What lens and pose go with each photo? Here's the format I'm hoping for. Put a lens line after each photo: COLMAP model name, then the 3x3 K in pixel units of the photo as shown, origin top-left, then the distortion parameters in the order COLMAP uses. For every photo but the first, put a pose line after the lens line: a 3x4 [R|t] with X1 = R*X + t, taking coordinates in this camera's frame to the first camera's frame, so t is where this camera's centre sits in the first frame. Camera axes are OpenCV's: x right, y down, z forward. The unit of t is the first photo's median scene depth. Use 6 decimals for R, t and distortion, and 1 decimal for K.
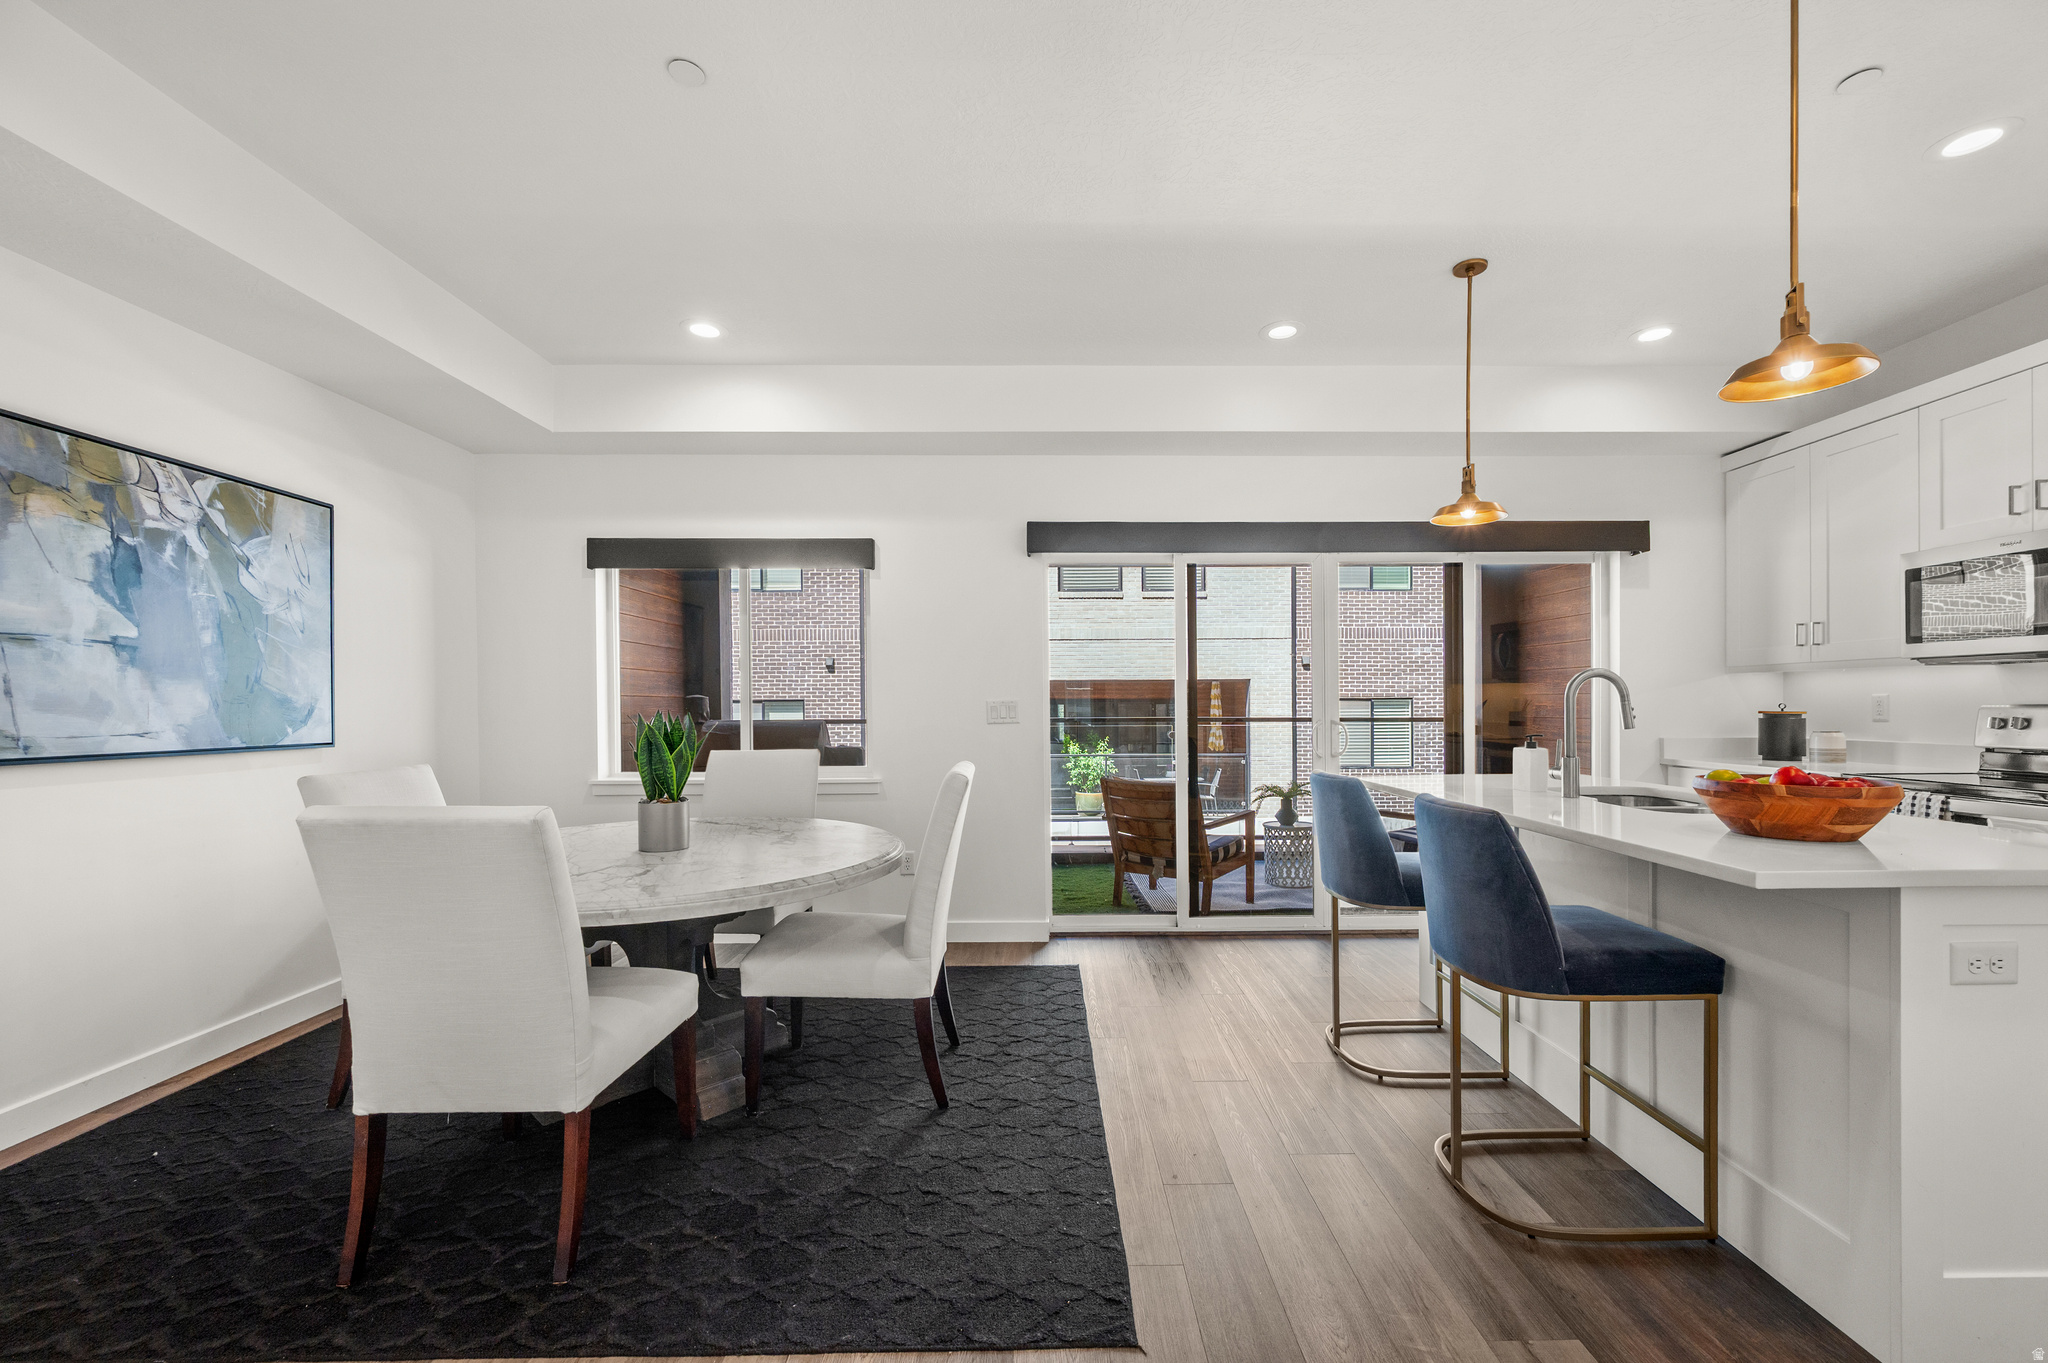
lens RADIAL K [[810.9, 0, 1029.9], [0, 810.9, 698.2], [0, 0, 1]] dist [-0.001484, -0.000506]
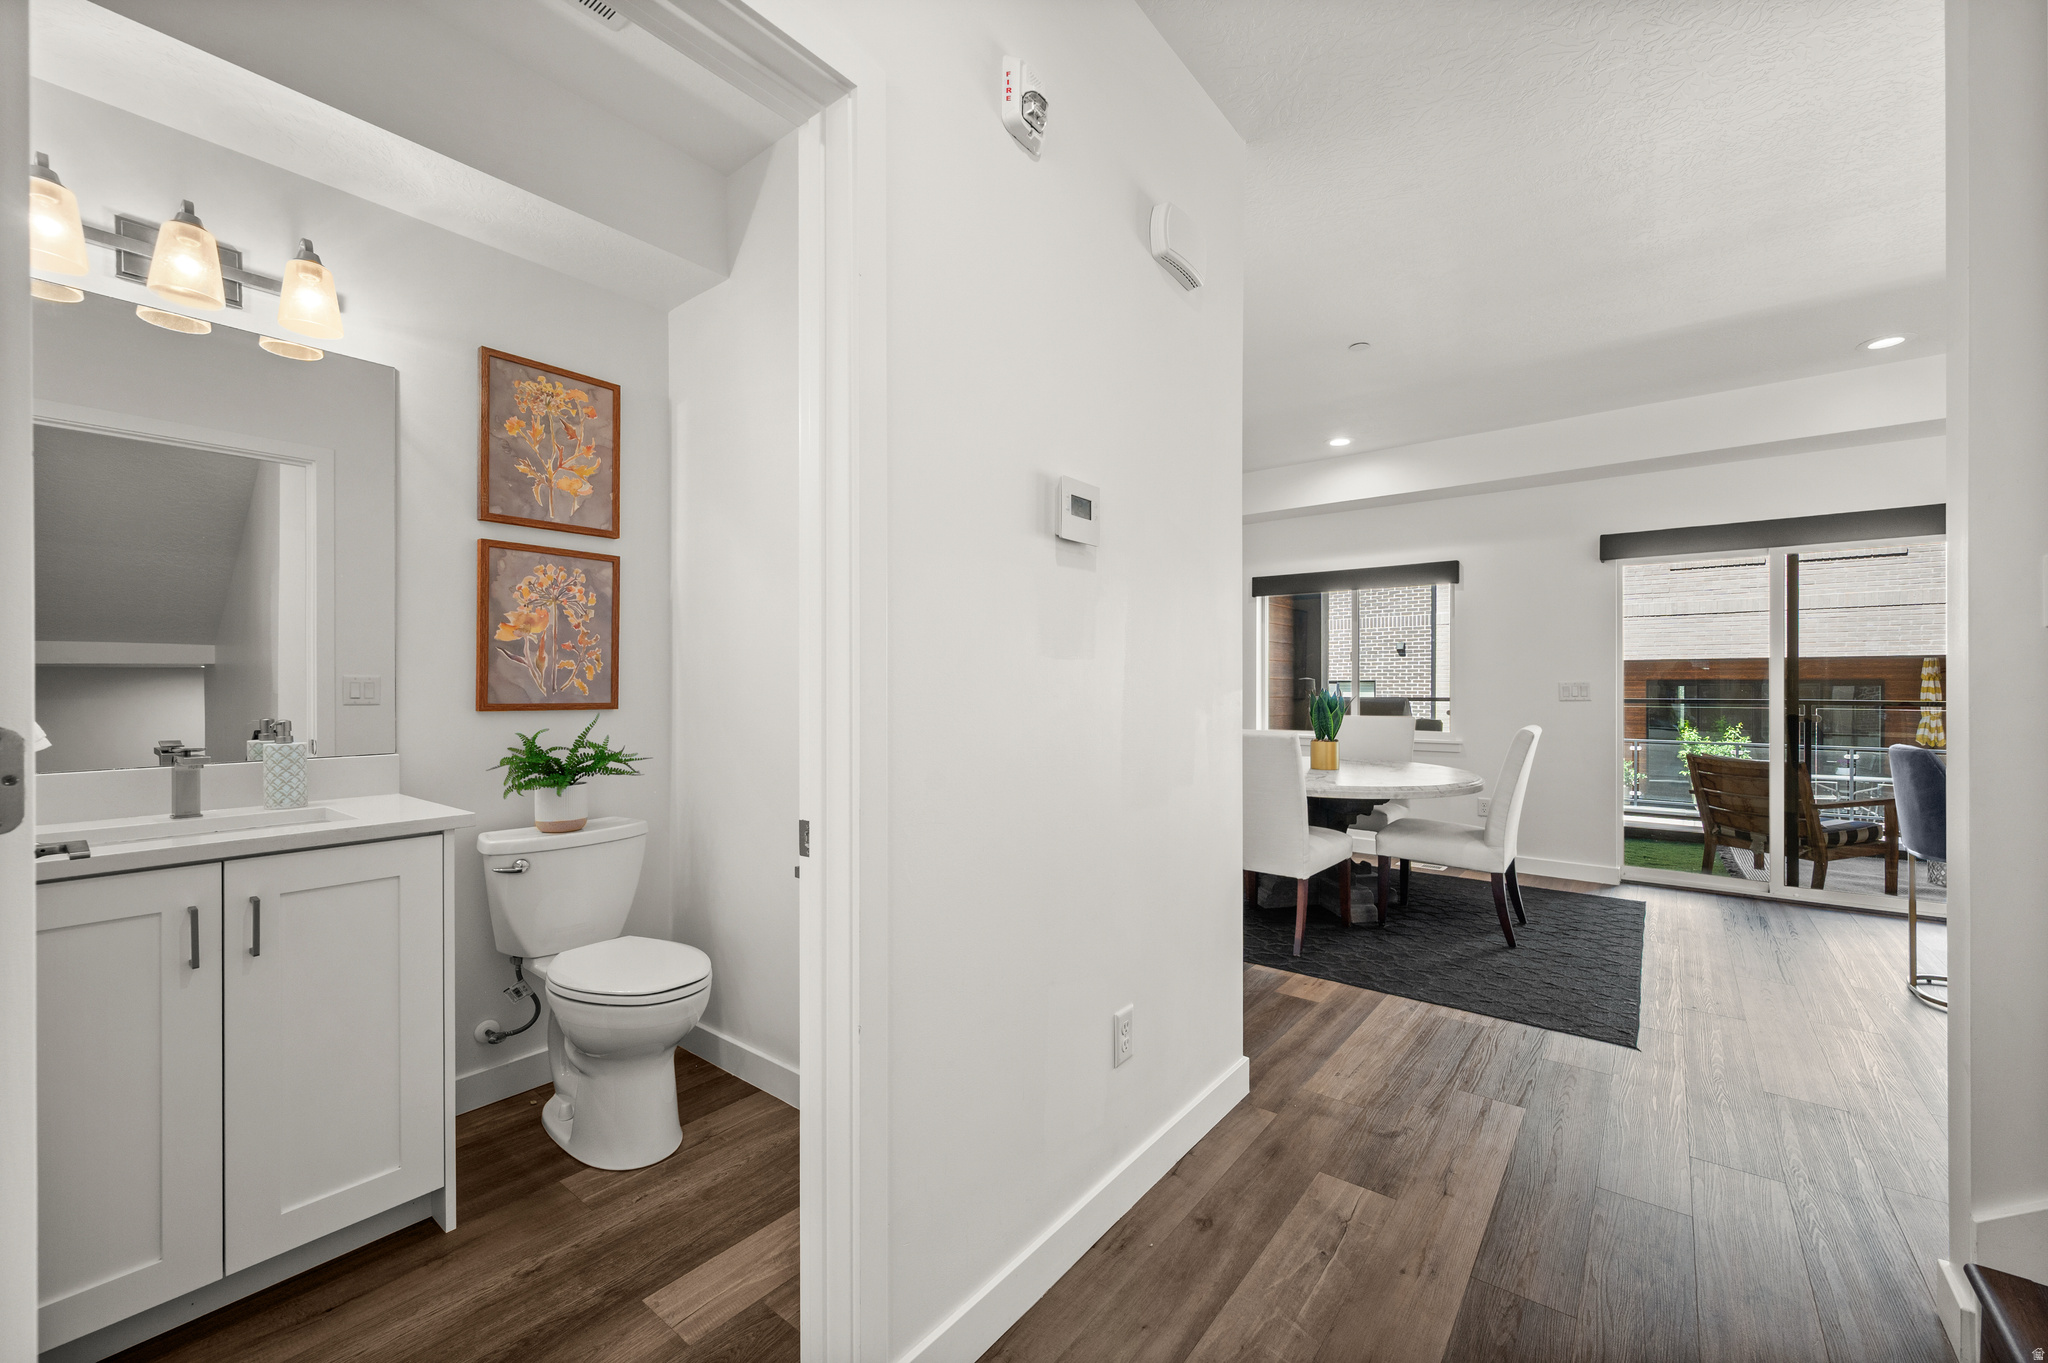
lens RADIAL K [[810.9, 0, 1014.1], [0, 810.9, 696.8], [0, 0, 1]] dist [-0.001484, -0.000506]
pose [[0.786008, 0.013727, -0.618064, 0.062970], [0.000661, 0.999734, 0.023045, -0.004421], [0.618216, -0.018522, 0.785790, -0.527461]]
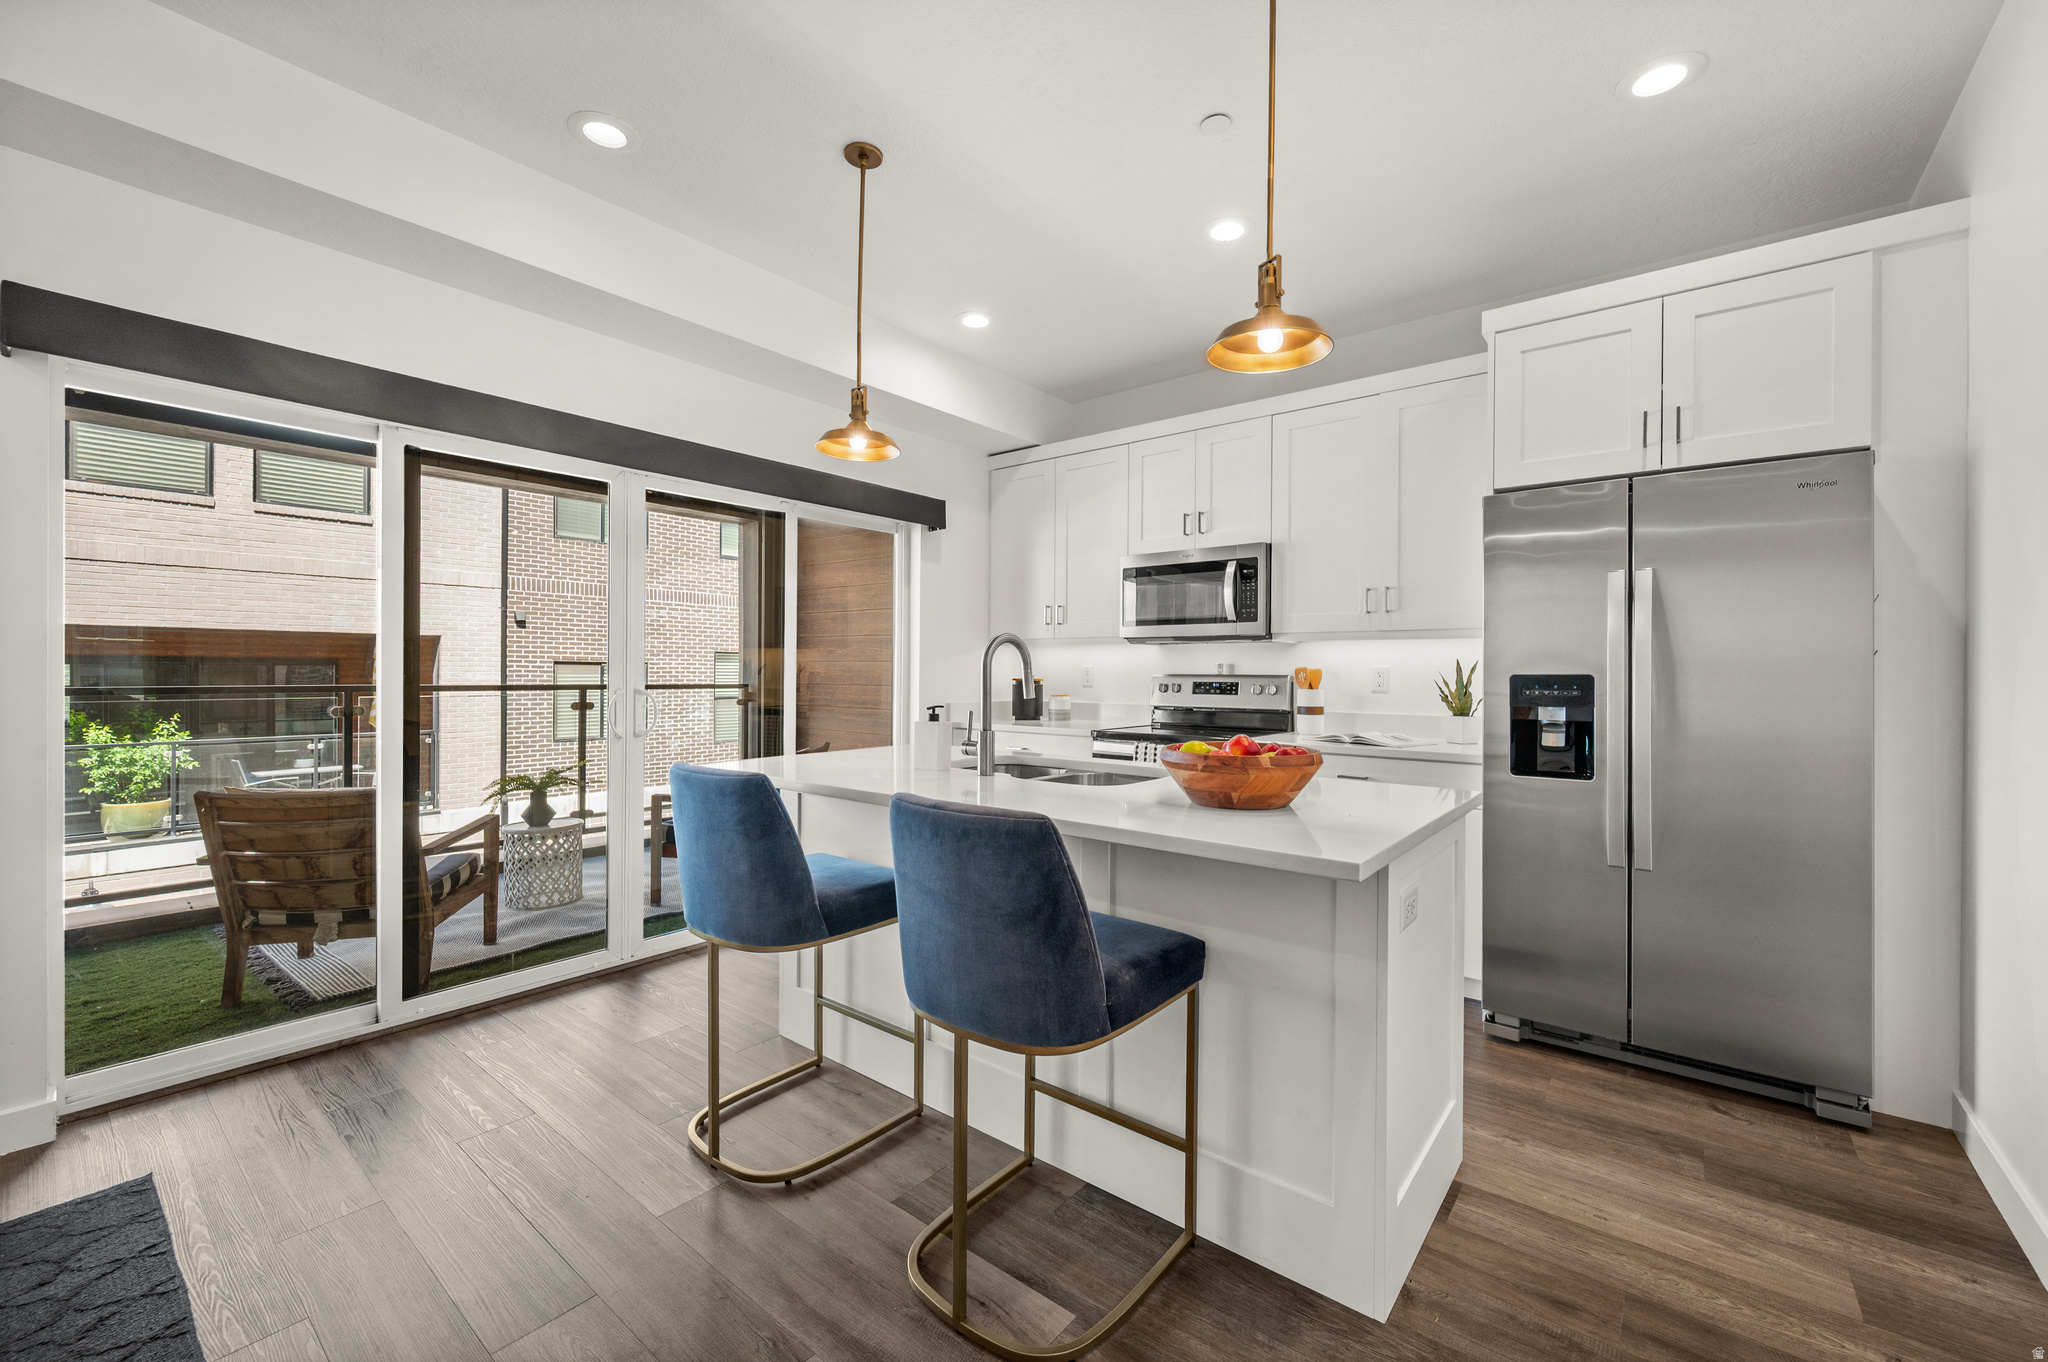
lens RADIAL K [[810.9, 0, 1043.0], [0, 810.9, 669.4], [0, 0, 1]] dist [-0.001484, -0.000506]
pose [[0.606096, 0.010342, 0.795324, -0.007299], [-0.015924, 0.999873, -0.000867, 0.002908], [-0.795232, -0.012139, 0.606184, 0.243974]]
